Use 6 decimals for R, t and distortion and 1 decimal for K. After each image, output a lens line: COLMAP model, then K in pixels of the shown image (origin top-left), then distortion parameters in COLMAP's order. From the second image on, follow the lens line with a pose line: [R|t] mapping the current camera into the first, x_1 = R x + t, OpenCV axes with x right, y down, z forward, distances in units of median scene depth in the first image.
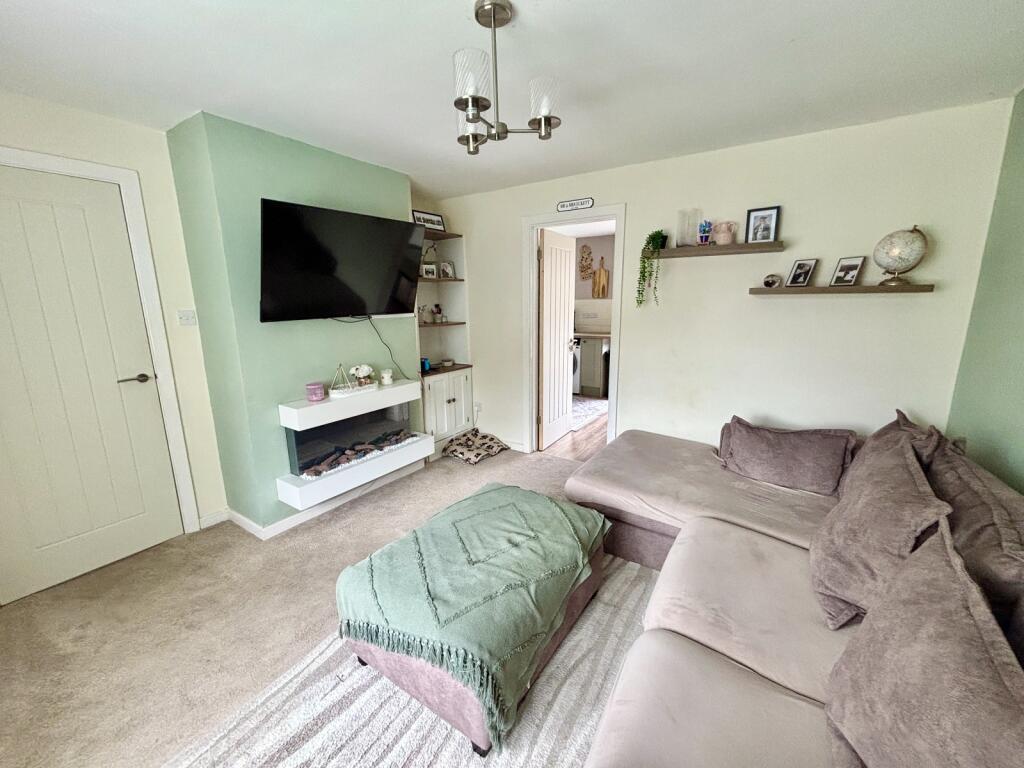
lens RADIAL K [[416.7, 0, 512.0], [0, 416.7, 384.0], [0, 0, 1]] dist [-0.001686, 0.000123]
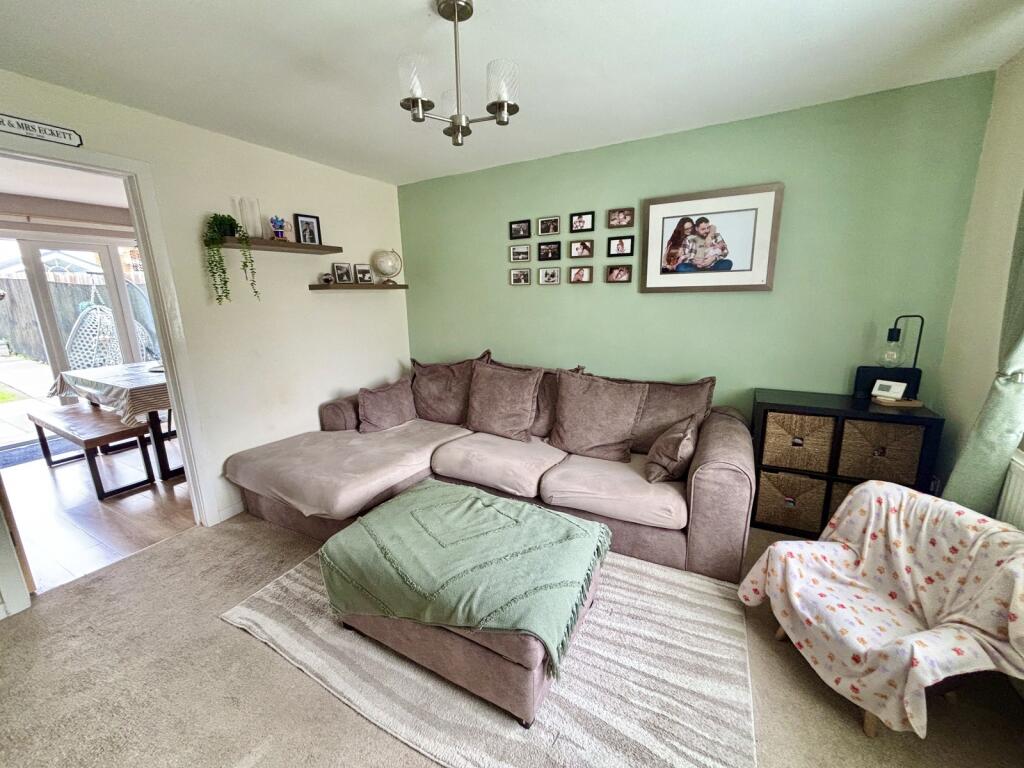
lens RADIAL K [[416.7, 0, 512.0], [0, 416.7, 384.0], [0, 0, 1]] dist [-0.001686, 0.000123]
pose [[-0.083298, -0.209585, 0.974236, -0.666214], [0.227030, 0.947933, 0.223338, -0.104142], [-0.970319, 0.239784, -0.031379, 0.587414]]
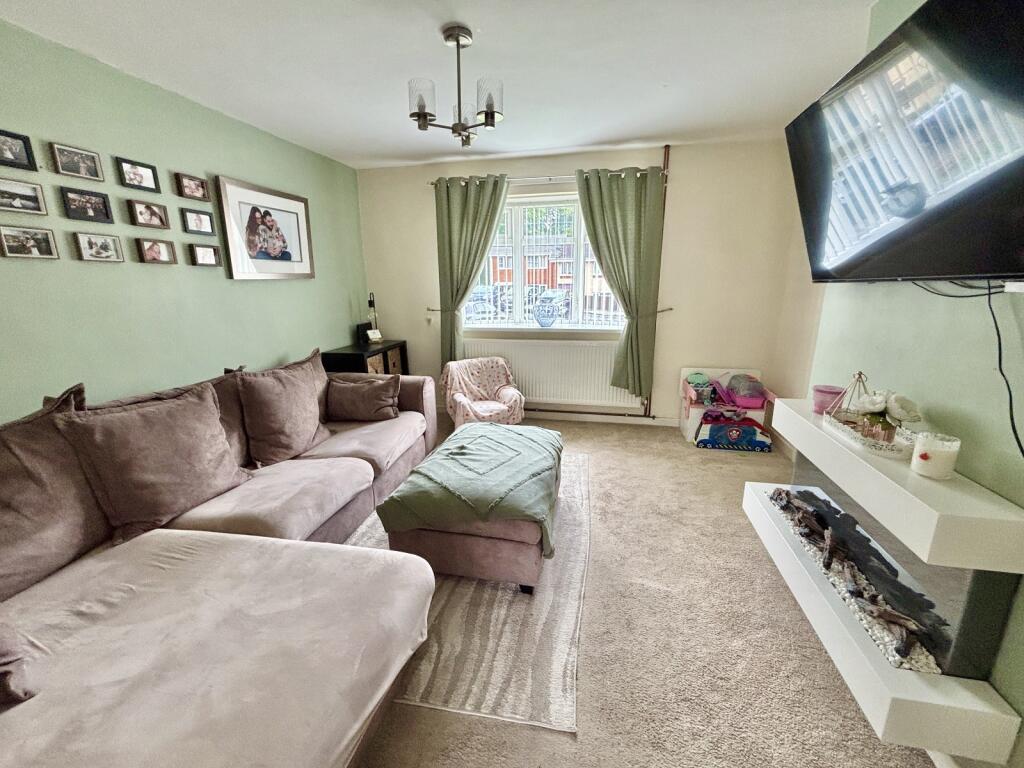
lens RADIAL K [[416.7, 0, 512.0], [0, 416.7, 384.0], [0, 0, 1]] dist [-0.001686, 0.000123]
pose [[-0.928317, 0.109321, -0.355353, 0.212431], [-0.055155, 0.904723, 0.422414, -0.245103], [0.367675, 0.411734, -0.833841, 1.379701]]
